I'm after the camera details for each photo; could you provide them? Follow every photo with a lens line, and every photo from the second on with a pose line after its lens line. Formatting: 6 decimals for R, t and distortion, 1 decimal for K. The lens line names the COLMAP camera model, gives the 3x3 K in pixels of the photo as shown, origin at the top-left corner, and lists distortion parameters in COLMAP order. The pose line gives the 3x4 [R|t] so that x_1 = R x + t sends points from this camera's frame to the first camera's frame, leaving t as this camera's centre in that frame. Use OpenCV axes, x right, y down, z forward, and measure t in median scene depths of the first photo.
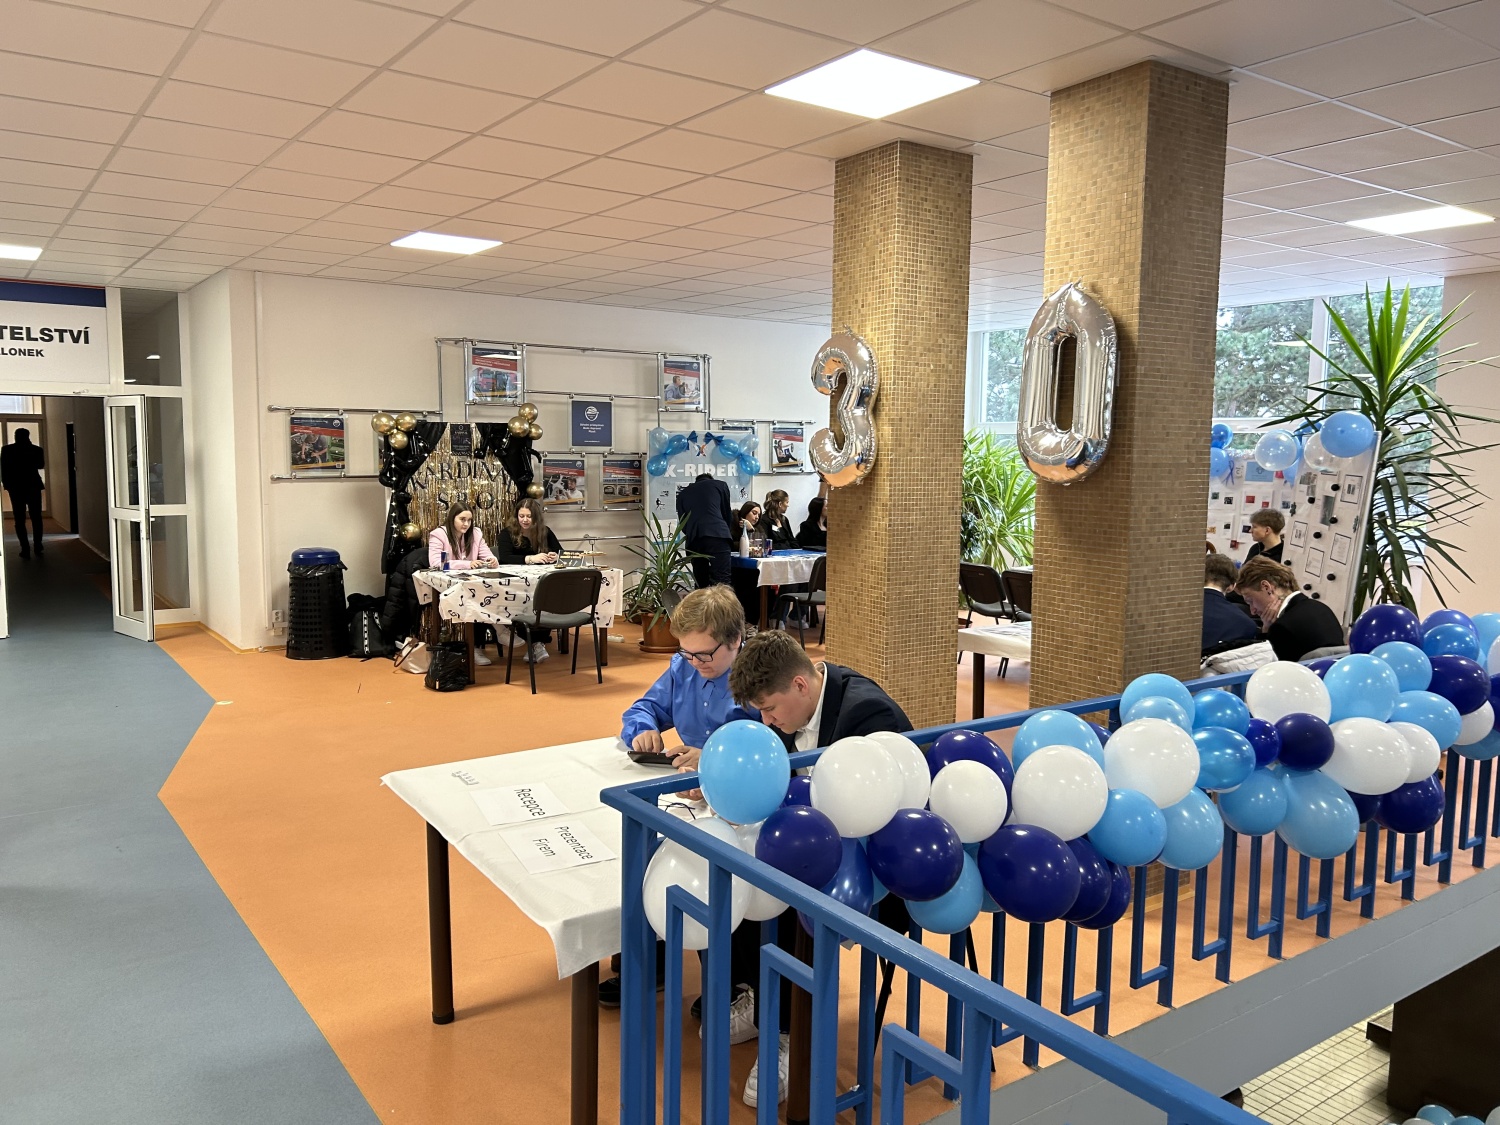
lens RADIAL K [[1124.3, 0, 754.9], [0, 1124.3, 561.9], [0, 0, 1]] dist [0.045192, -0.042785]
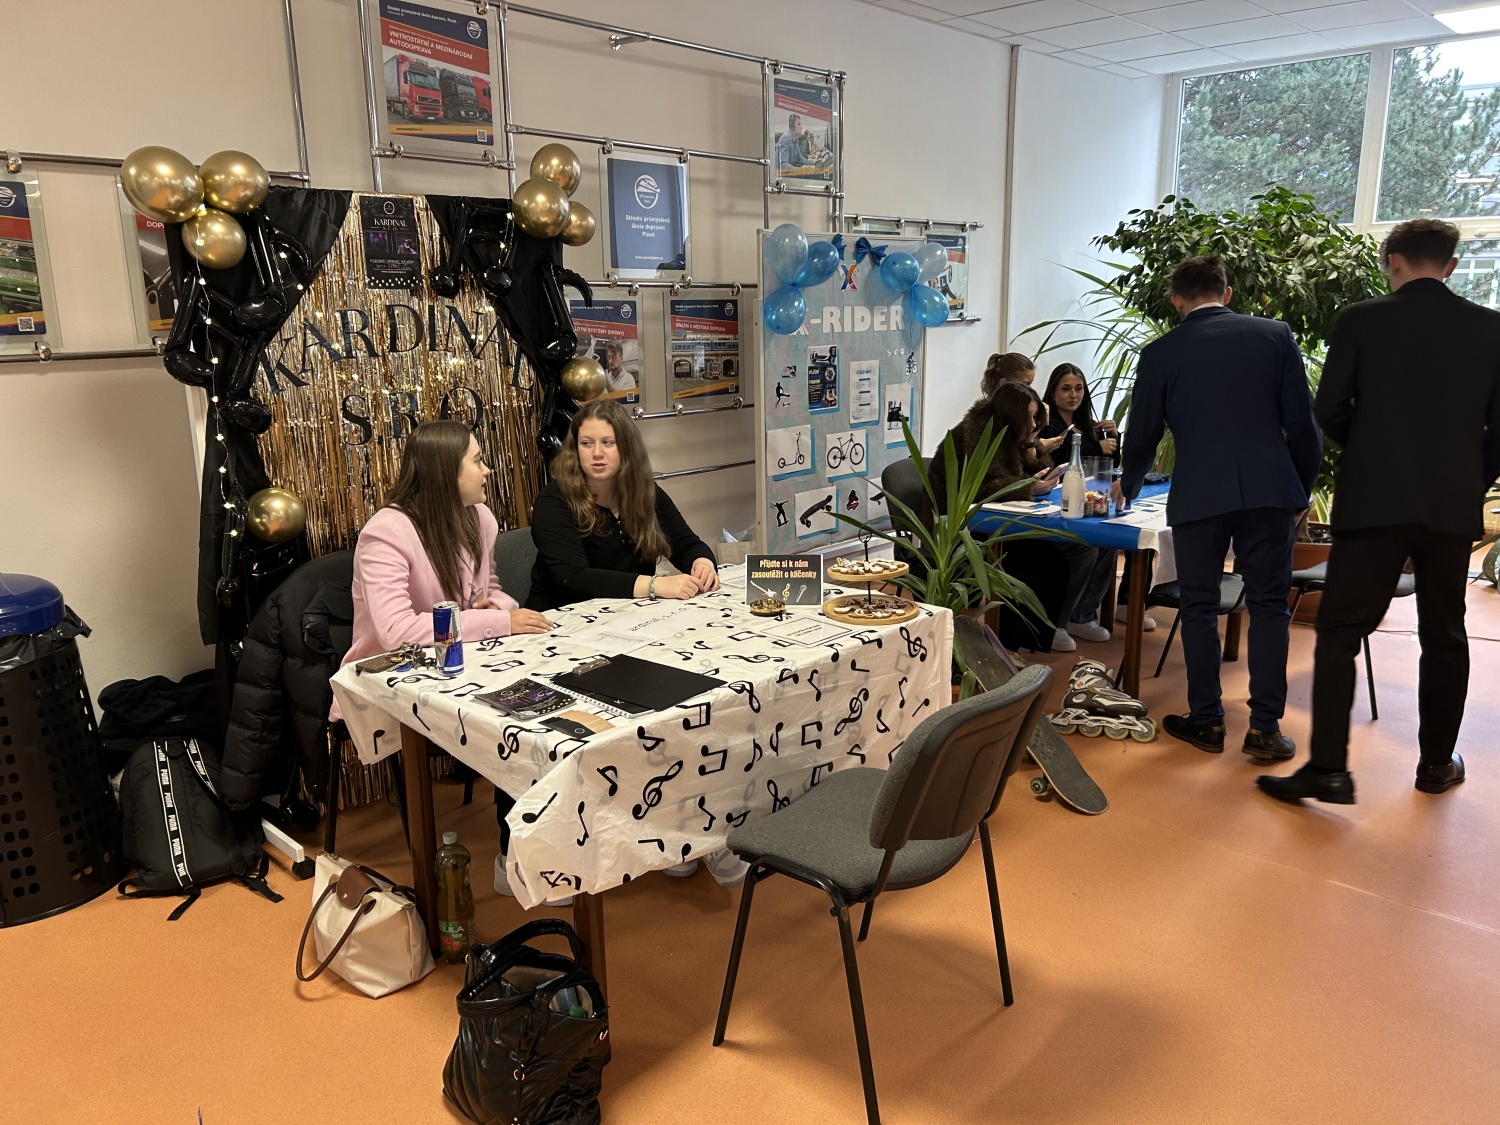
lens RADIAL K [[1124.3, 0, 742.8], [0, 1124.3, 568.4], [0, 0, 1]] dist [0.045192, -0.042785]
pose [[0.981496, -0.064508, 0.180287, -0.222027], [0.040507, 0.990184, 0.133769, -0.049594], [-0.187147, -0.123991, 0.974475, 0.615153]]
